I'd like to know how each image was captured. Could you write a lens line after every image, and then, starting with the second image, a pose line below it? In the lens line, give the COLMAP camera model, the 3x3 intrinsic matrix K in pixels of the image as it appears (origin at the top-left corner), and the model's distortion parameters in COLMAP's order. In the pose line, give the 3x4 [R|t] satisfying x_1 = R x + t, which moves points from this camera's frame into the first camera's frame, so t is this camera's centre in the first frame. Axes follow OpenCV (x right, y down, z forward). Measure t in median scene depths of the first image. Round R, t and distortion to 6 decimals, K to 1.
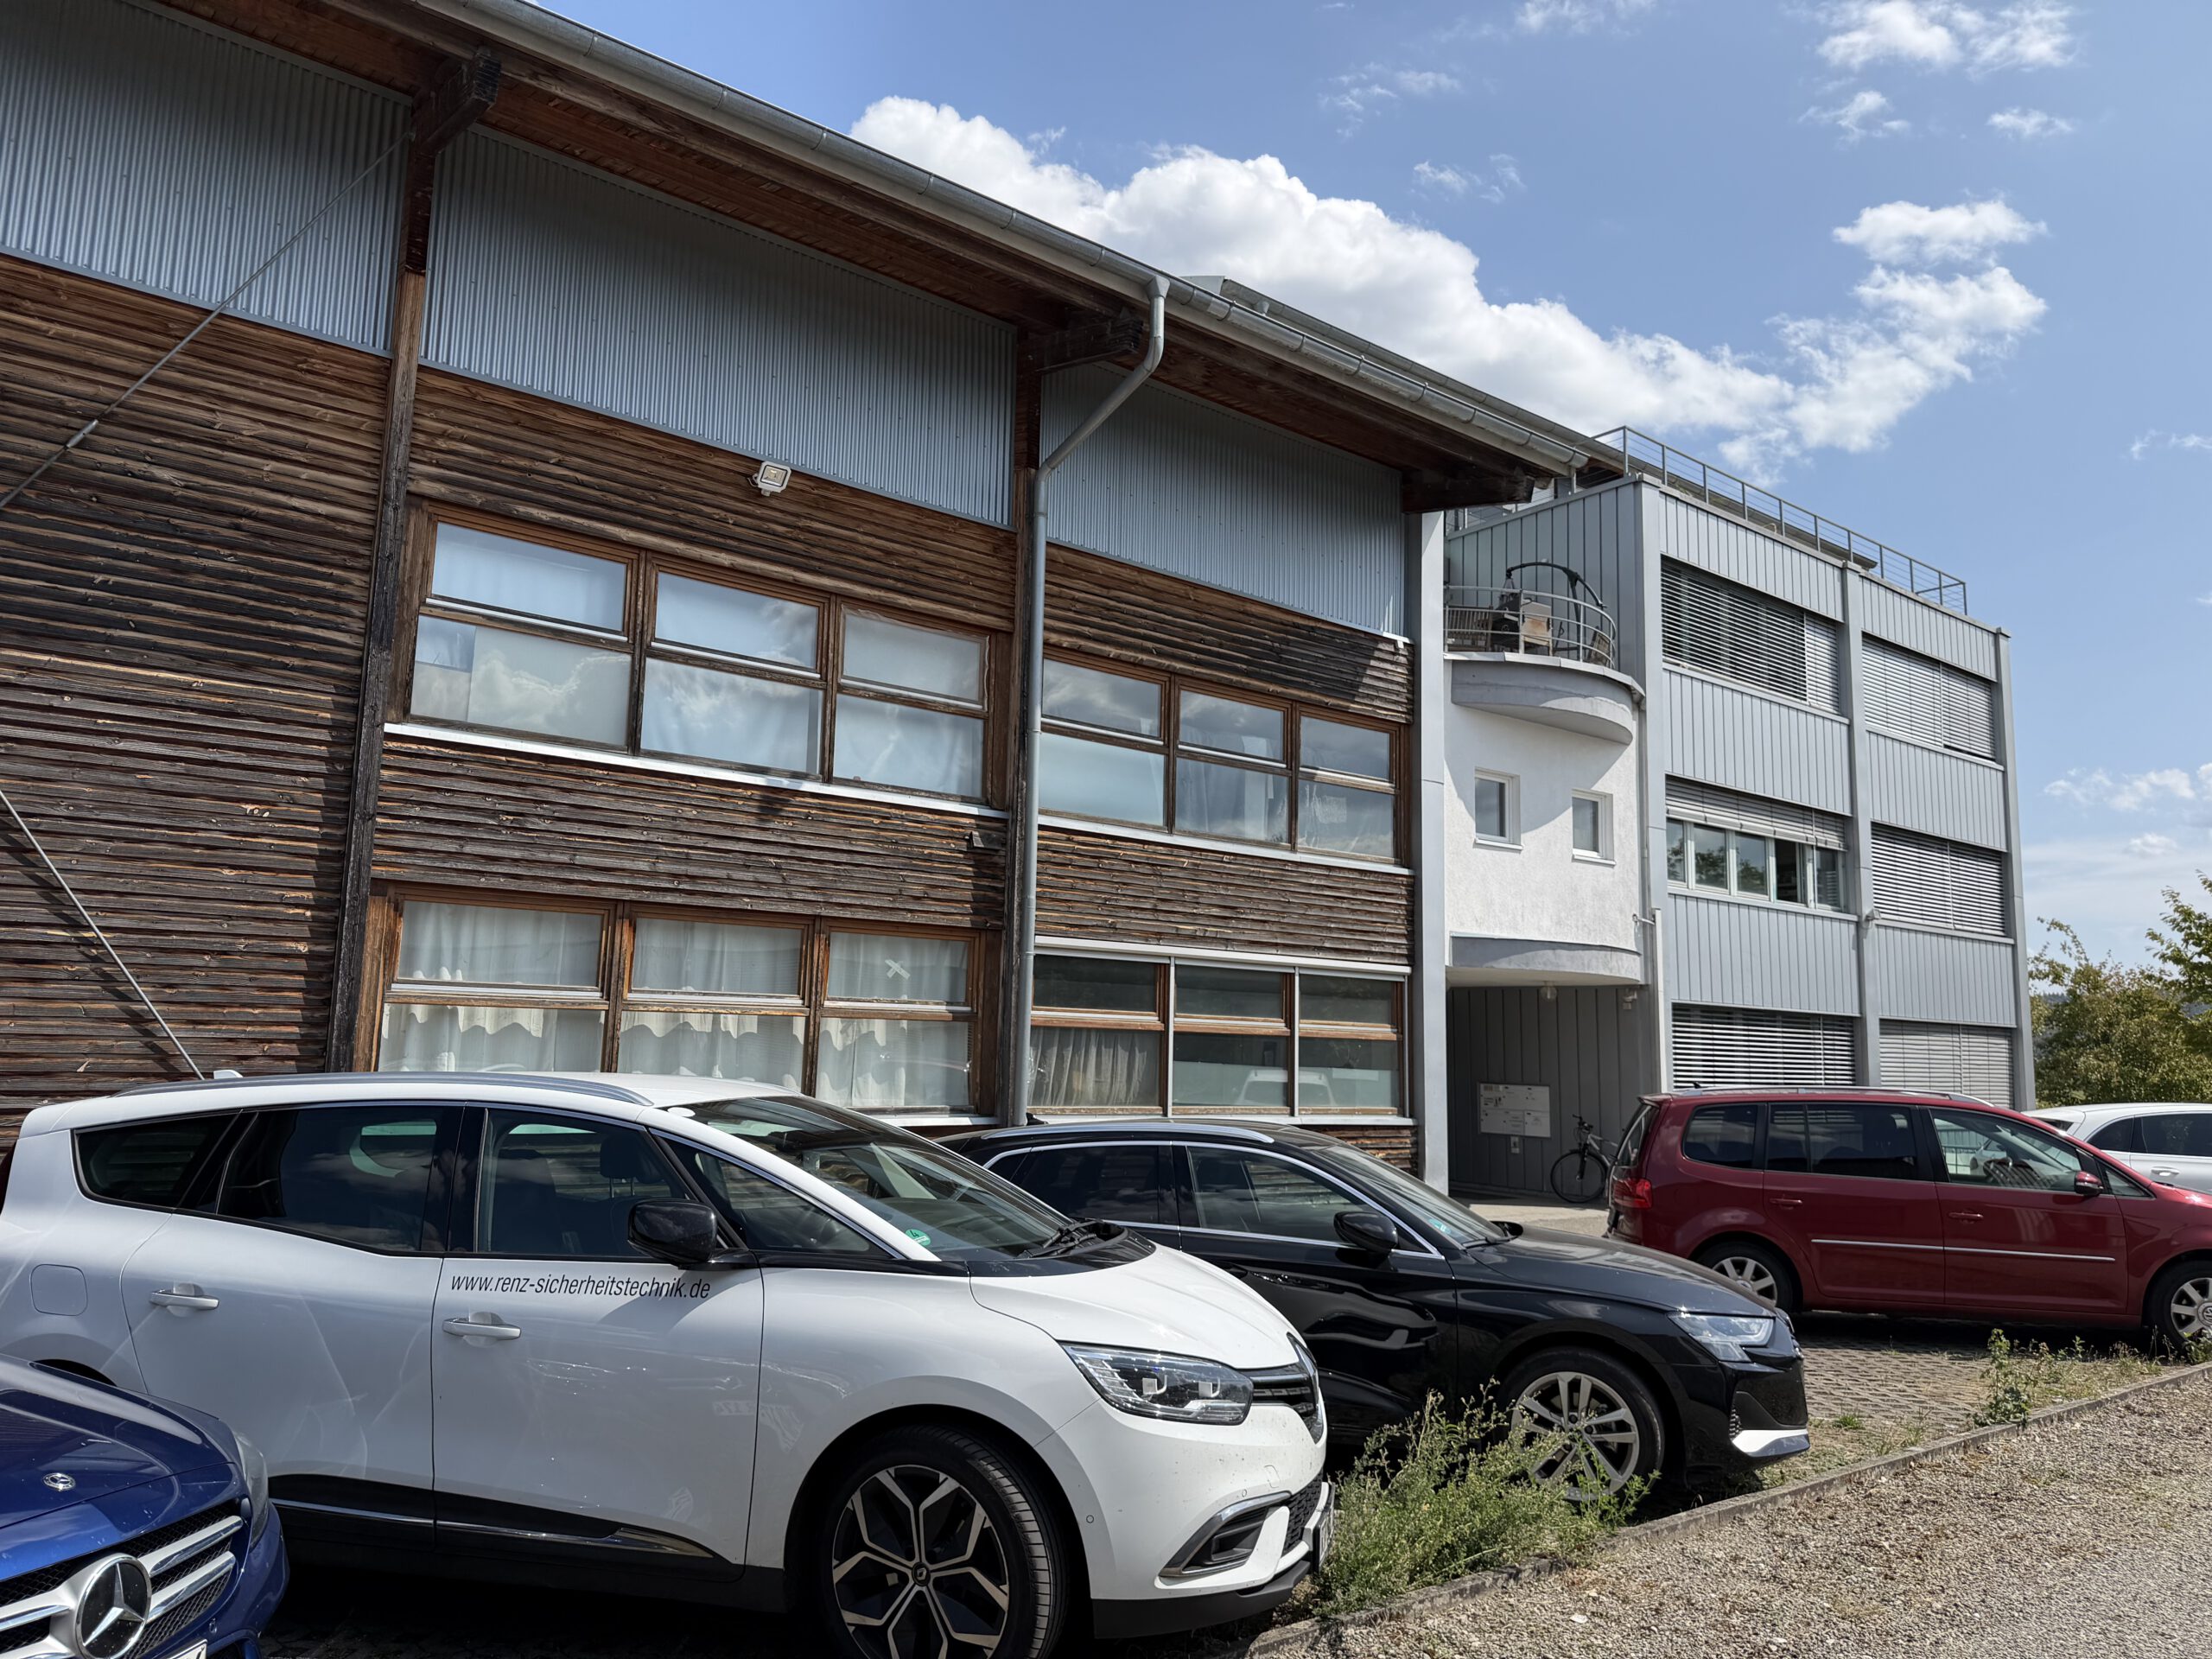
lens RADIAL K [[1583.0, 0, 1106.0], [0, 1583.0, 829.5], [0, 0, 1]] dist [0.105954, -0.102626]
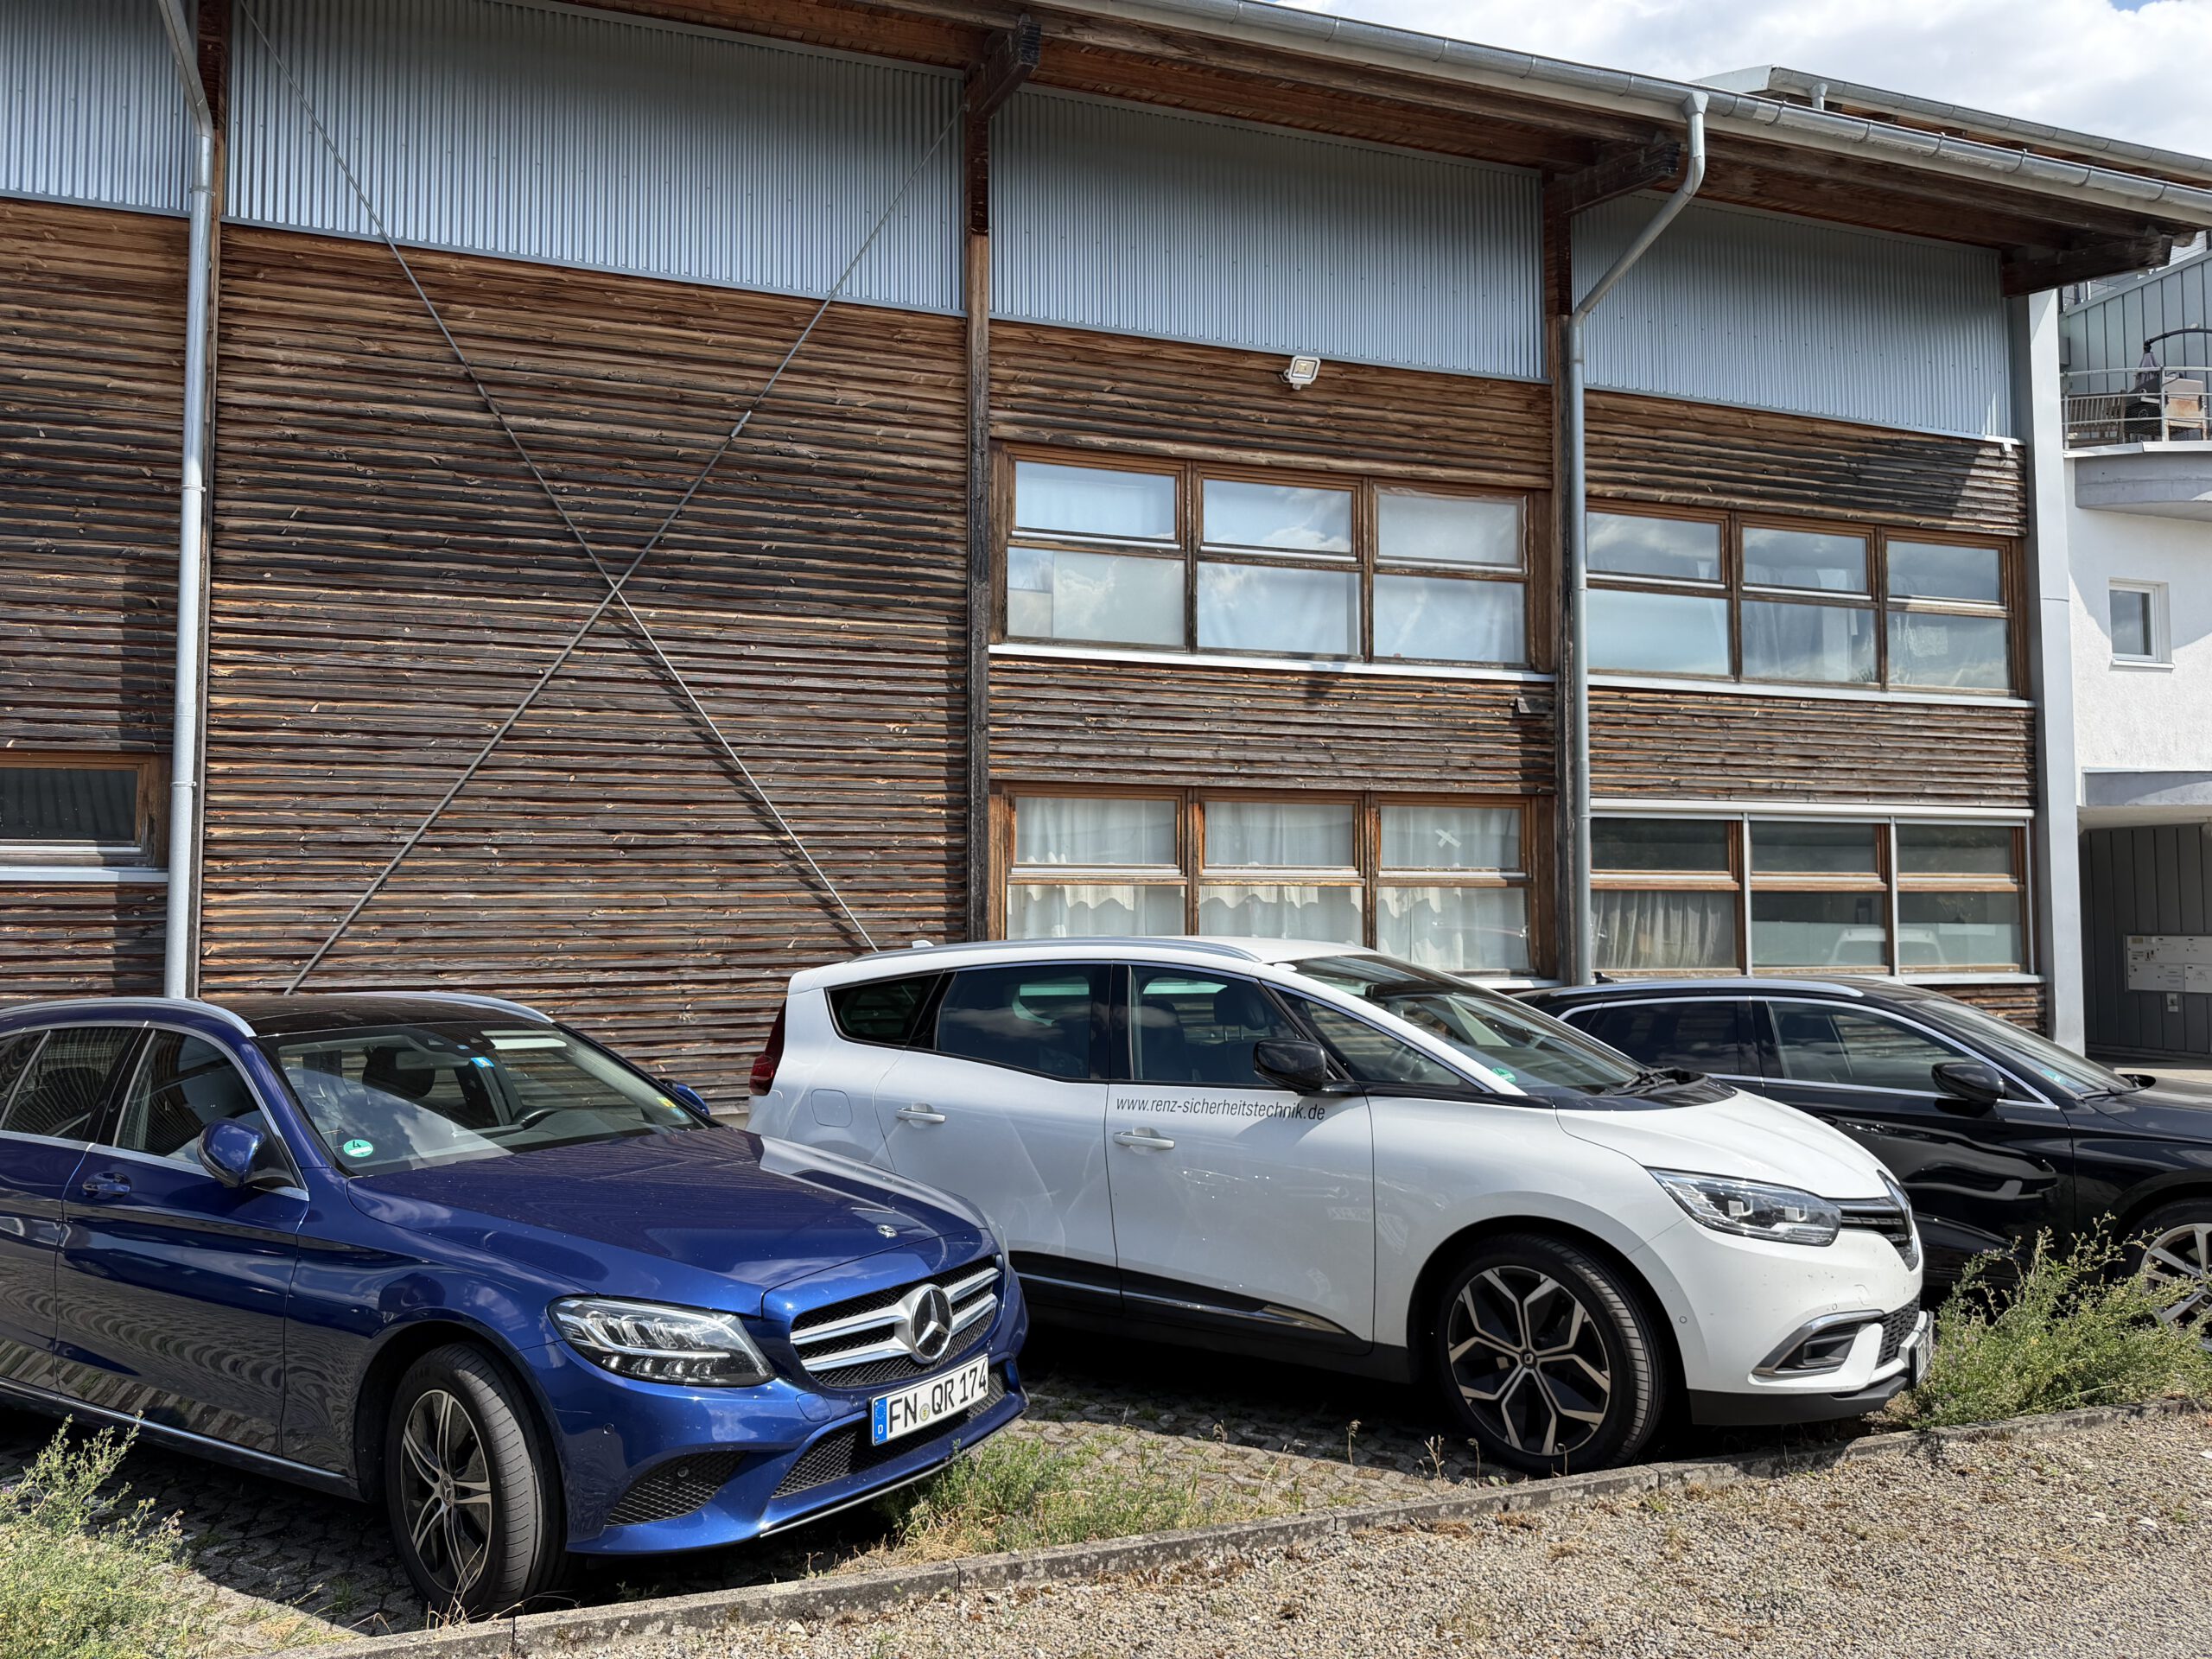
lens RADIAL K [[1670.5, 0, 1043.0], [0, 1670.5, 834.6], [0, 0, 1]] dist [0.080019, -0.128726]
pose [[0.936514, -0.046379, -0.347549, -0.001568], [0.075417, 0.994658, 0.070488, -0.011923], [0.342423, -0.092224, 0.935009, -0.113763]]
